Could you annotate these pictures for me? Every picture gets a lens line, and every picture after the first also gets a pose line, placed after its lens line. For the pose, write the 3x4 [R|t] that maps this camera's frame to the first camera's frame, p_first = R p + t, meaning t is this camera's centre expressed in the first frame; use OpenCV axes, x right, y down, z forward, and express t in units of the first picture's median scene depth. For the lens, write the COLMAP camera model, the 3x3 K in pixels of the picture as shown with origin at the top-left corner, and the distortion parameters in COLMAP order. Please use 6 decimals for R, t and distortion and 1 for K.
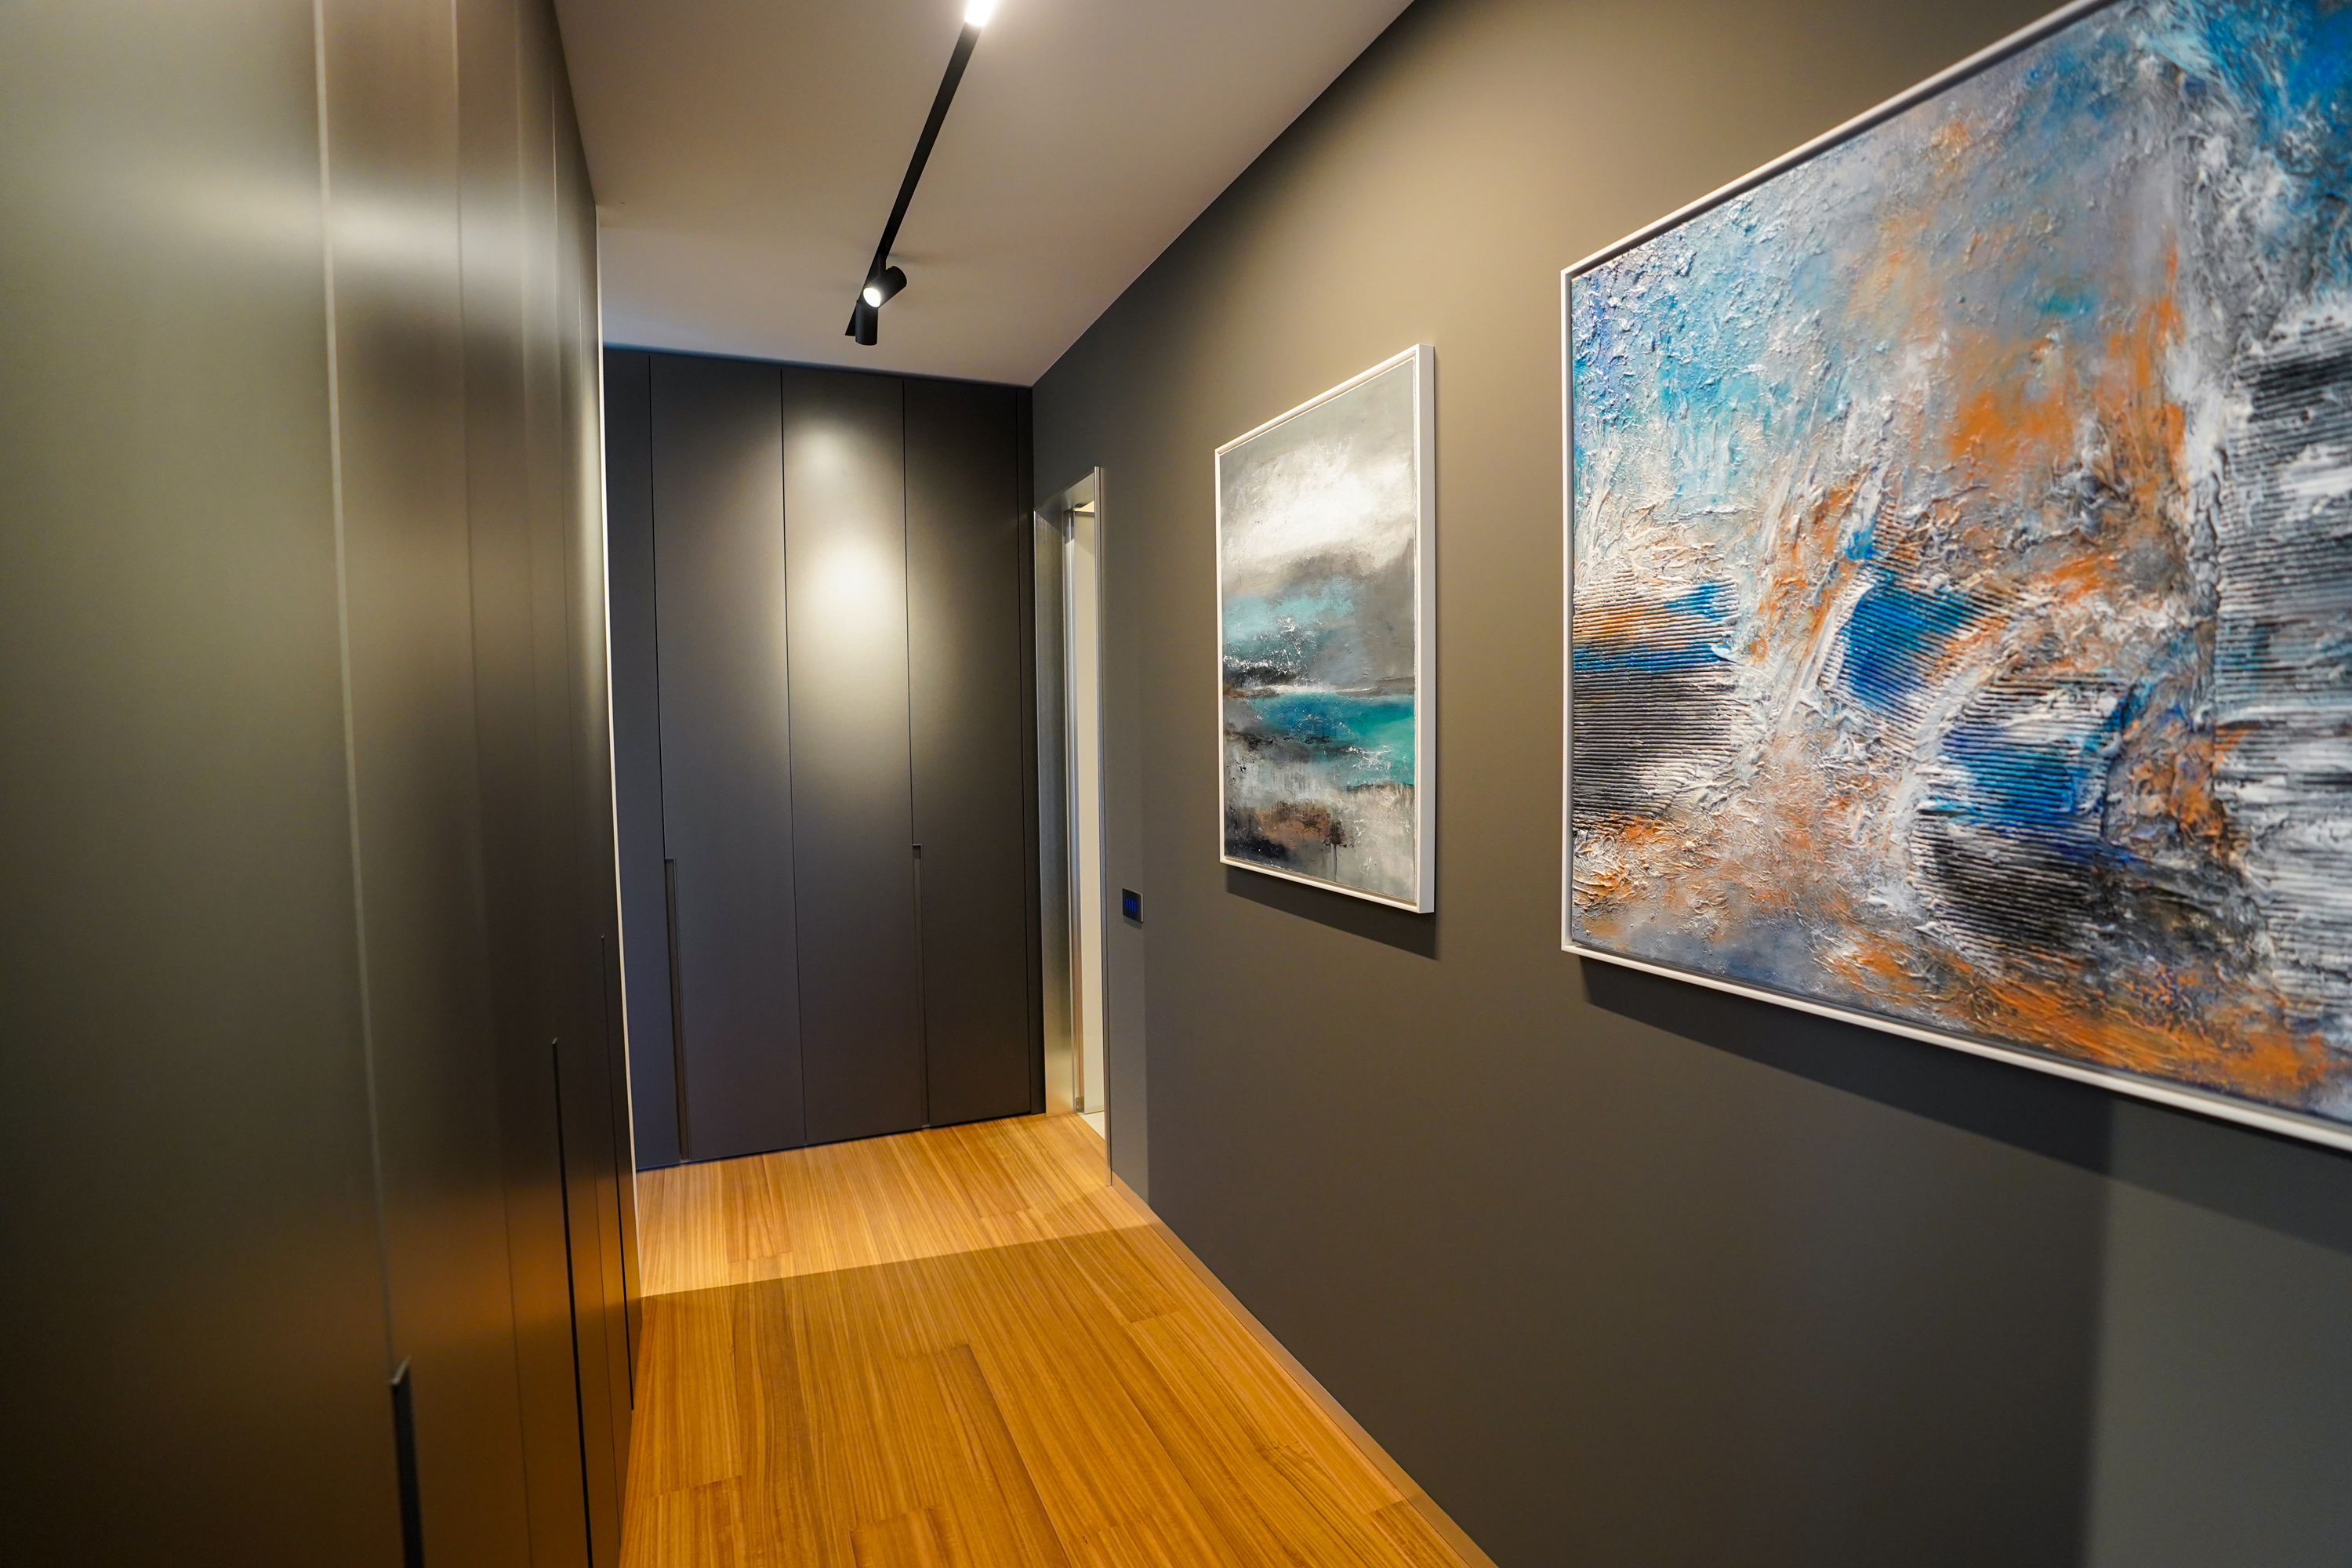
lens RADIAL K [[1082.5, 0, 1187.8], [0, 1082.5, 787.6], [0, 0, 1]] dist [-0.059754, 0.016455]
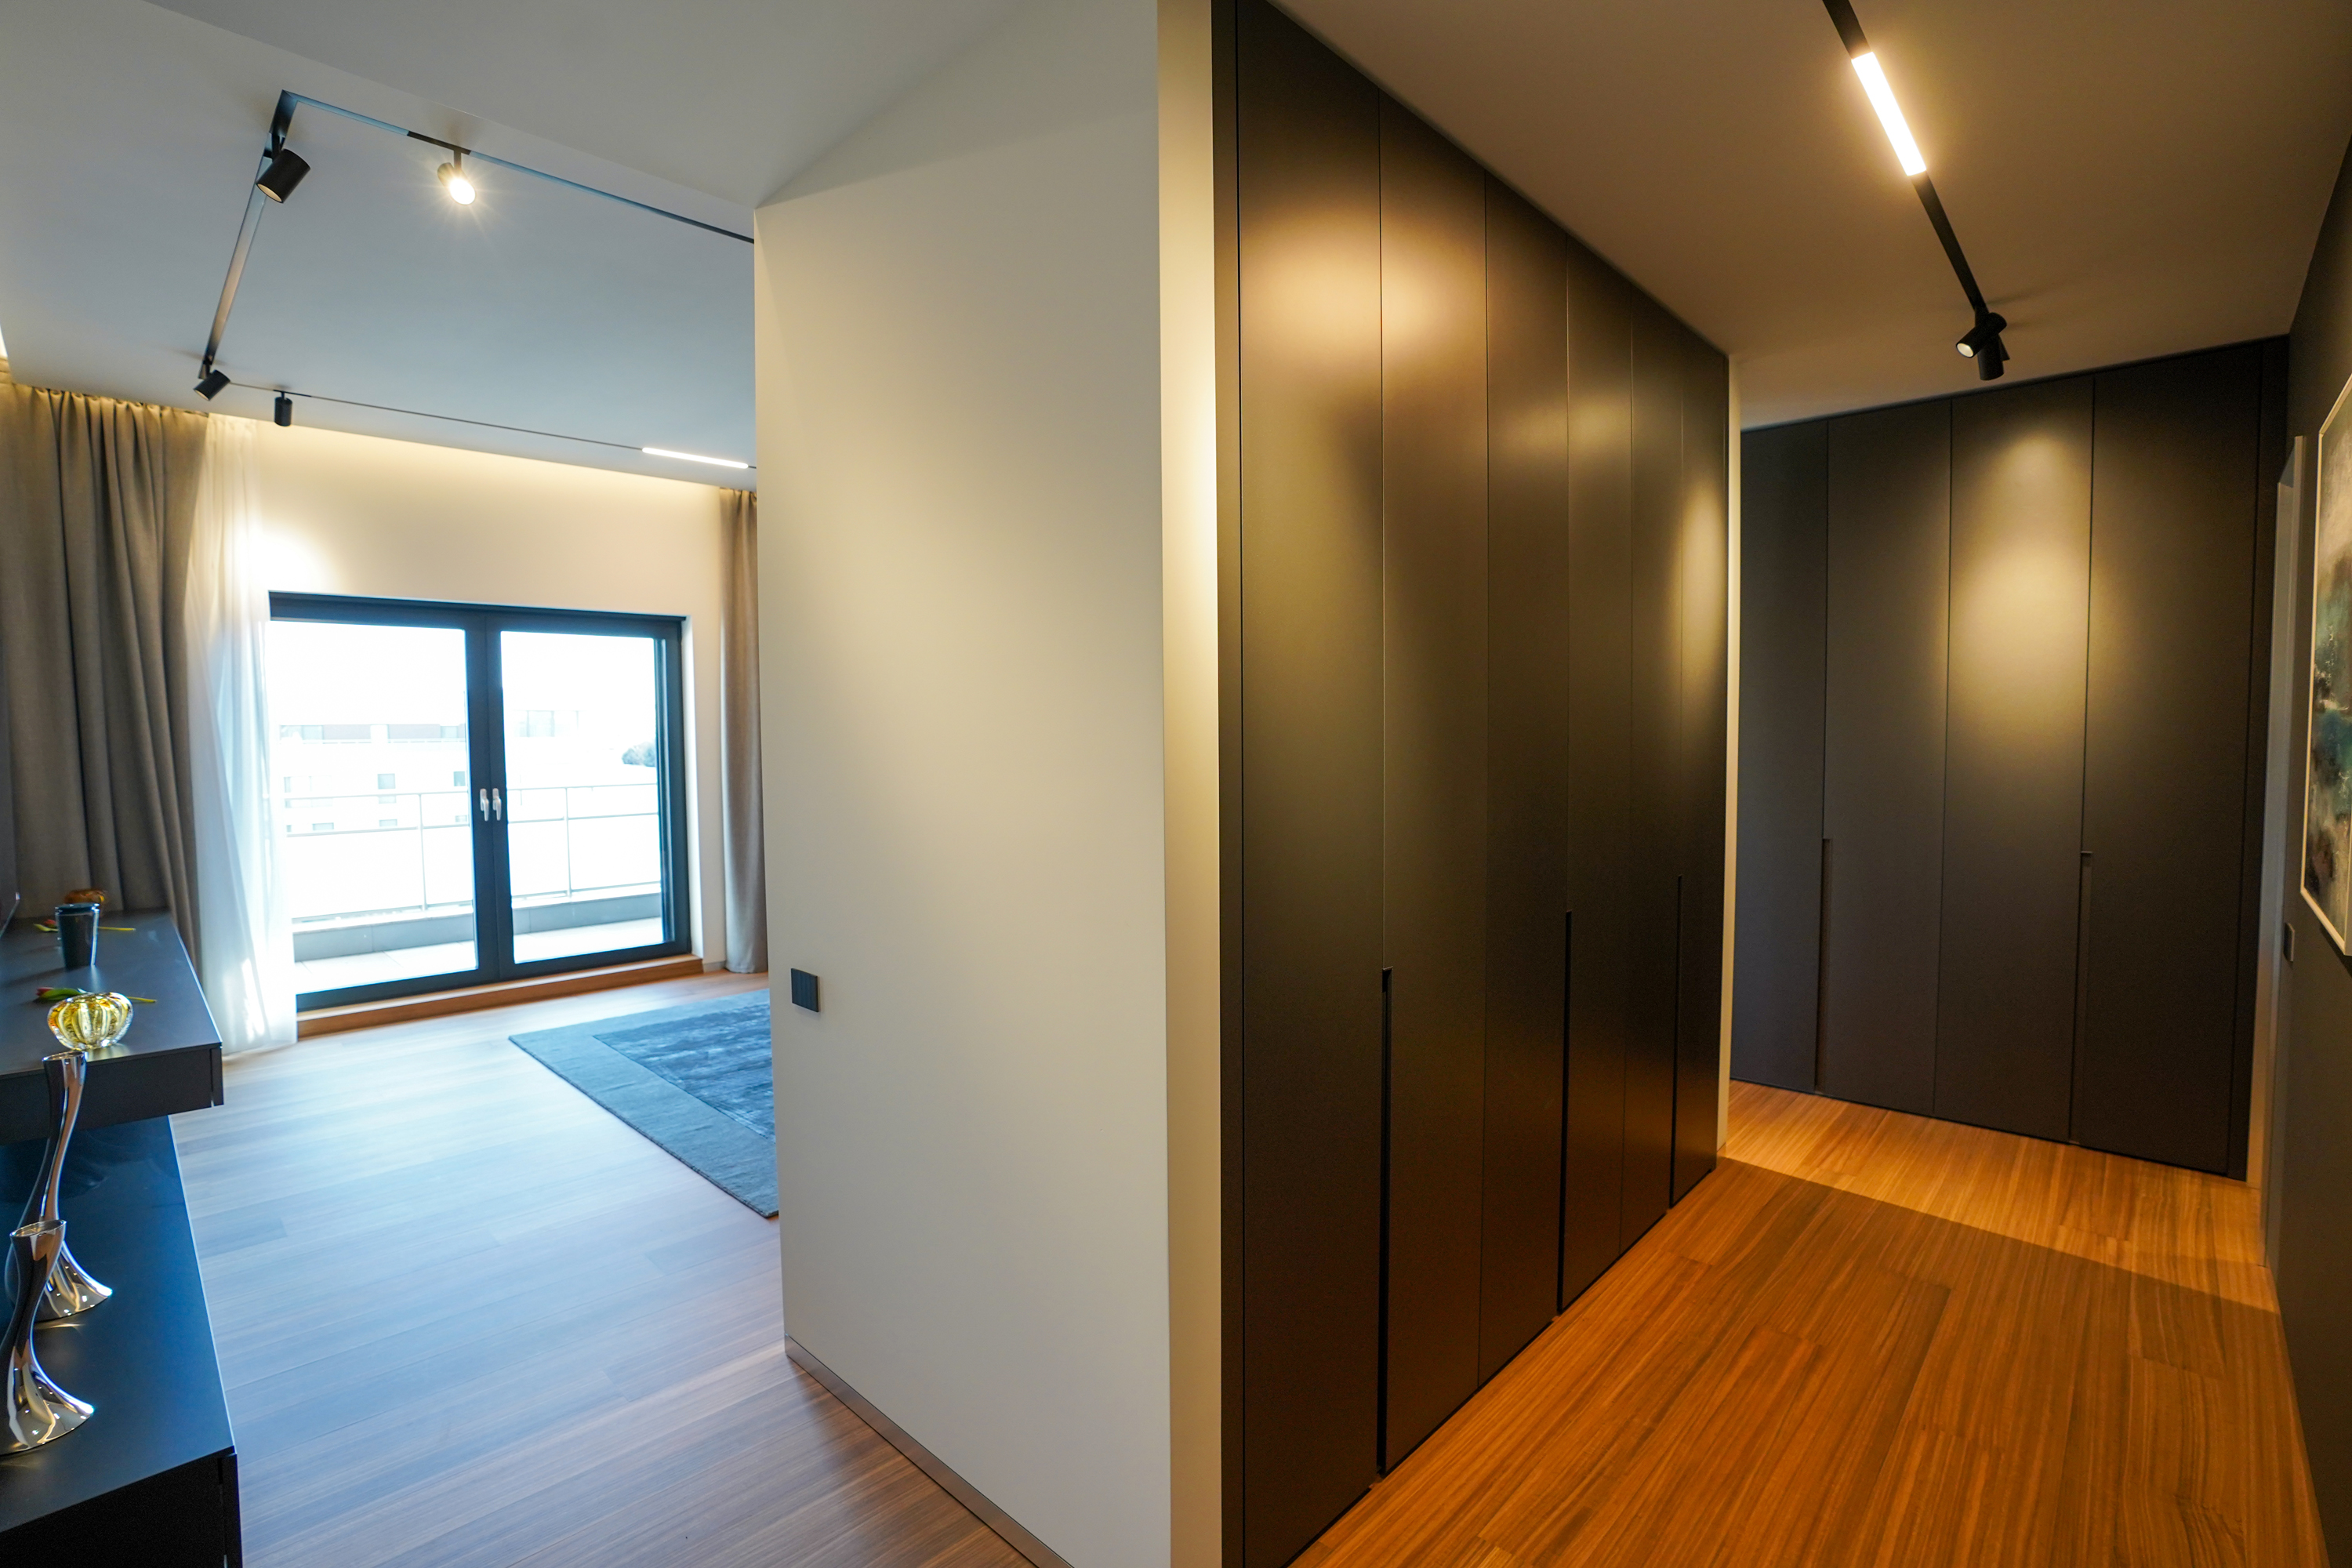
lens RADIAL K [[1082.5, 0, 1171.6], [0, 1082.5, 790.2], [0, 0, 1]] dist [-0.059754, 0.016455]
pose [[0.367467, 0.053985, -0.928468, 0.407729], [-0.042444, 0.998247, 0.041244, -0.010599], [0.929067, 0.024252, 0.369114, -0.153329]]
